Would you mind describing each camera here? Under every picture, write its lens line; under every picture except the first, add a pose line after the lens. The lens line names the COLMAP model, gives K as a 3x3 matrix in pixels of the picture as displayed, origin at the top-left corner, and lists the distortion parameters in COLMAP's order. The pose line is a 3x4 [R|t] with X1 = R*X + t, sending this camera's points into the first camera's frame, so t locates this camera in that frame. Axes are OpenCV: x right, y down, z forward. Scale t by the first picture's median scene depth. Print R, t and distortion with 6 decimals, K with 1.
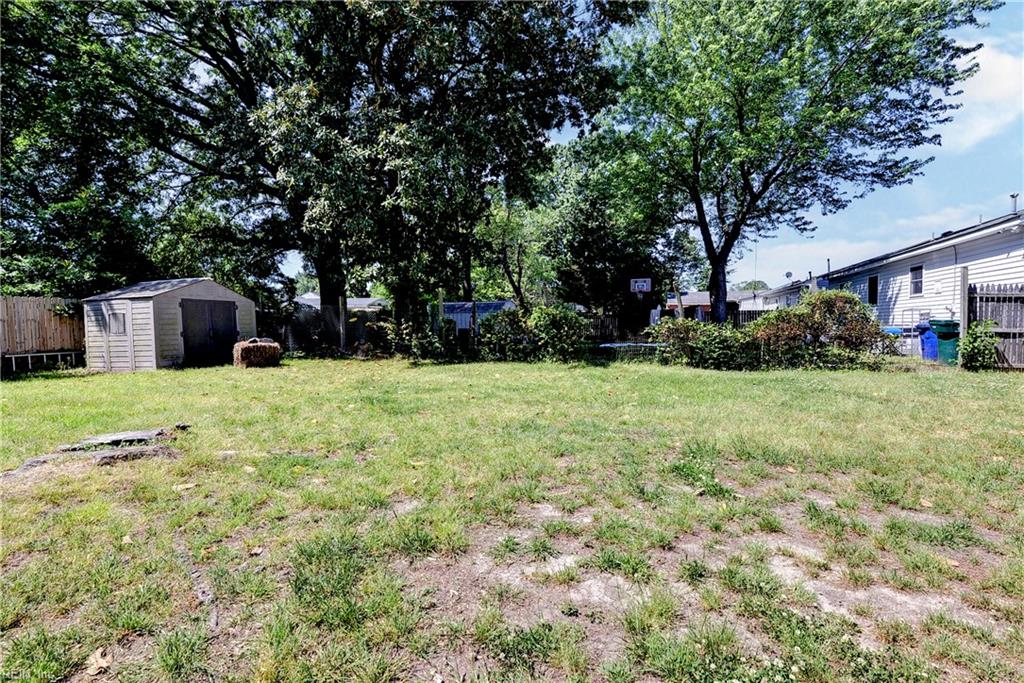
lens RADIAL K [[465.7, 0, 512.0], [0, 465.7, 341.5], [0, 0, 1]] dist [-0.001242, -0.000434]
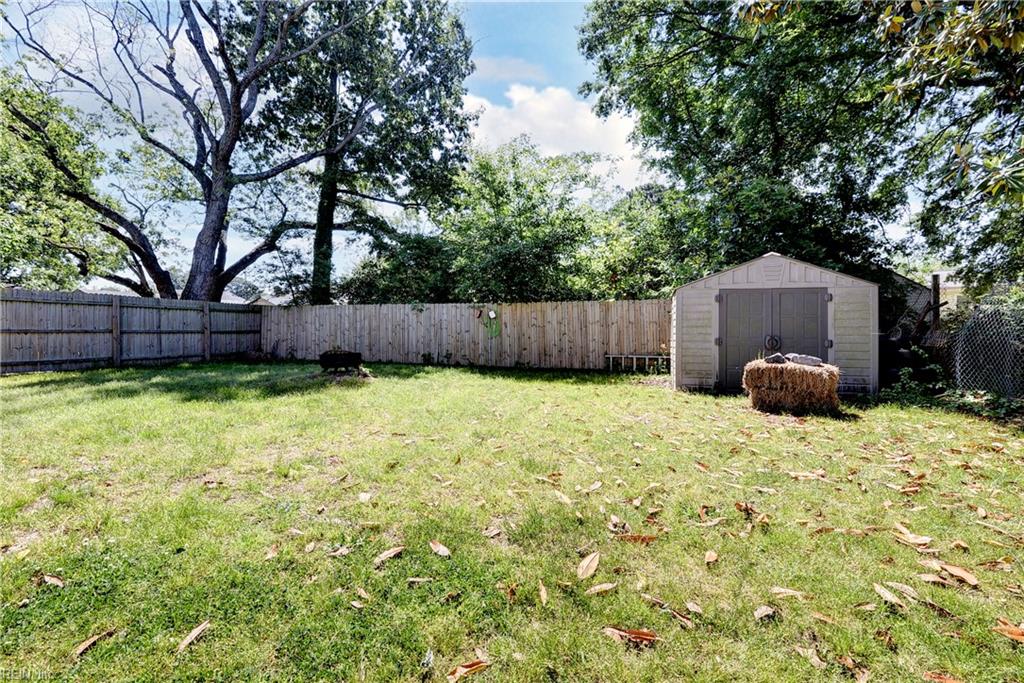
lens RADIAL K [[465.7, 0, 512.0], [0, 465.7, 341.5], [0, 0, 1]] dist [-0.001242, -0.000434]
pose [[-0.017375, 0.031259, -0.999360, -0.027154], [-0.047496, 0.998357, 0.032054, -0.023651], [0.998720, 0.048022, -0.015862, 0.715995]]
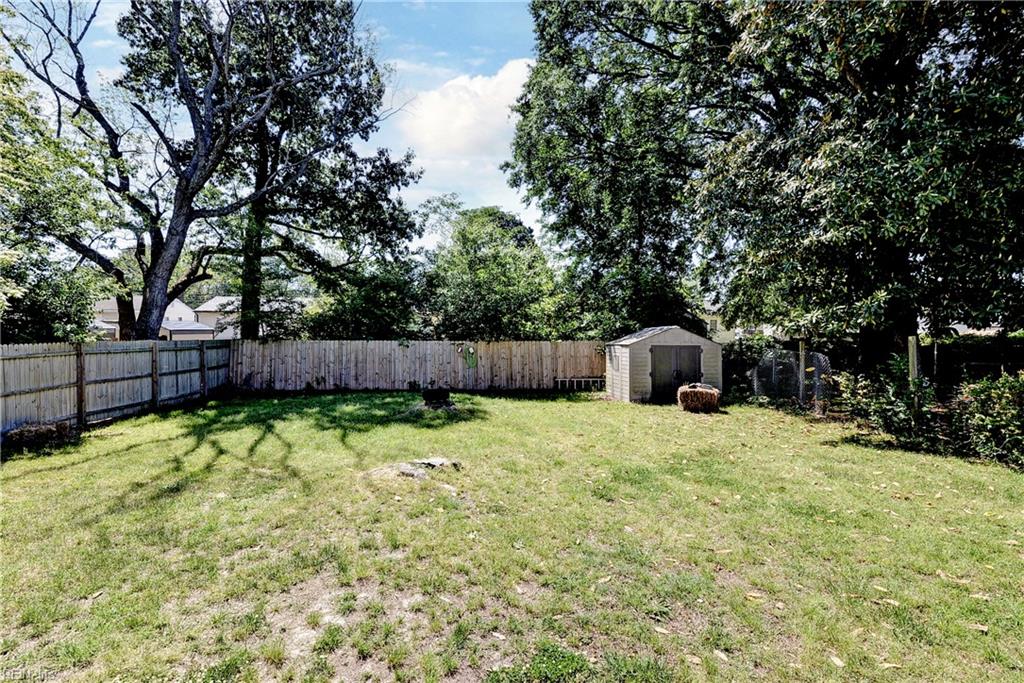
lens RADIAL K [[495.9, 0, 512.0], [0, 495.9, 341.5], [0, 0, 1]] dist [0.001798, 0.000143]
pose [[0.390053, 0.024857, -0.920457, 0.345975], [-0.046191, 0.998905, 0.007402, -0.095438], [0.919633, 0.039629, 0.390774, 0.155599]]
